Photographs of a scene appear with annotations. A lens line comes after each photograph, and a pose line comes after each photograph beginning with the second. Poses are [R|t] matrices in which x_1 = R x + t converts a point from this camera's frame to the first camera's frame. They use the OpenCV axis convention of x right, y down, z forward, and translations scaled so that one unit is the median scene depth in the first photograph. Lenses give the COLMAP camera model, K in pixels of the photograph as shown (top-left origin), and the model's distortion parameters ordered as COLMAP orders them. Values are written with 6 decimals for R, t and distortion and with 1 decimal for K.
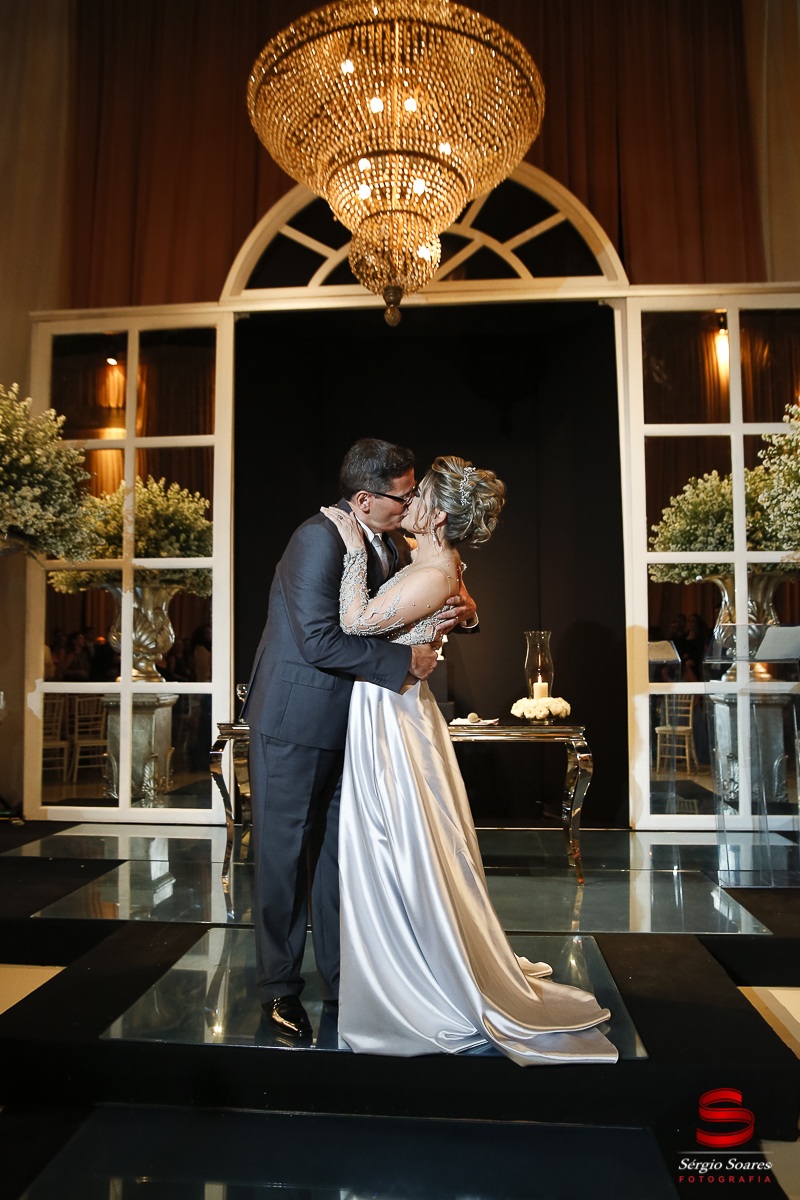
lens RADIAL K [[937.1, 0, 406.8], [0, 937.1, 600.8], [0, 0, 1]] dist [-0.060039, 0.016961]
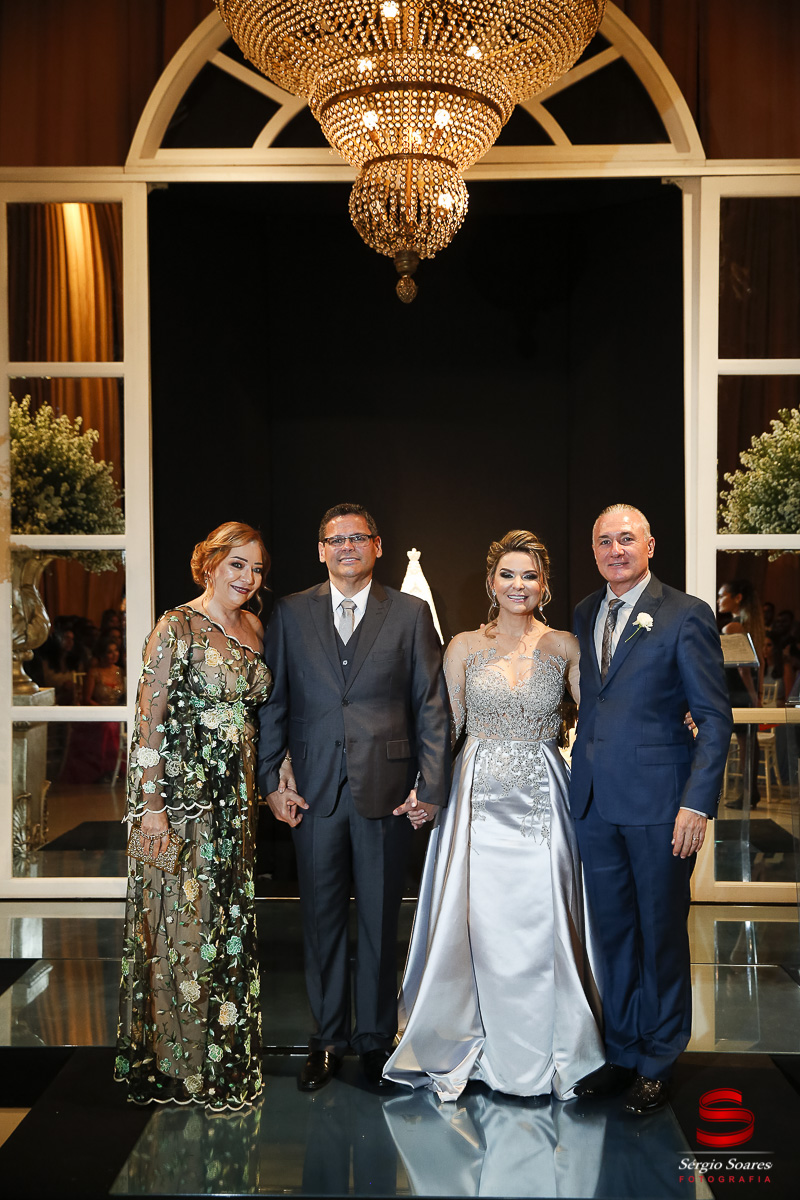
lens RADIAL K [[1545.8, 0, 401.2], [0, 1545.8, 597.5], [0, 0, 1]] dist [0.104994, 0.000000]
pose [[0.998468, 0.002223, 0.055287, -0.058631], [-0.007046, 0.996167, 0.087191, -0.102548], [-0.054881, -0.087447, 0.994656, -0.210371]]
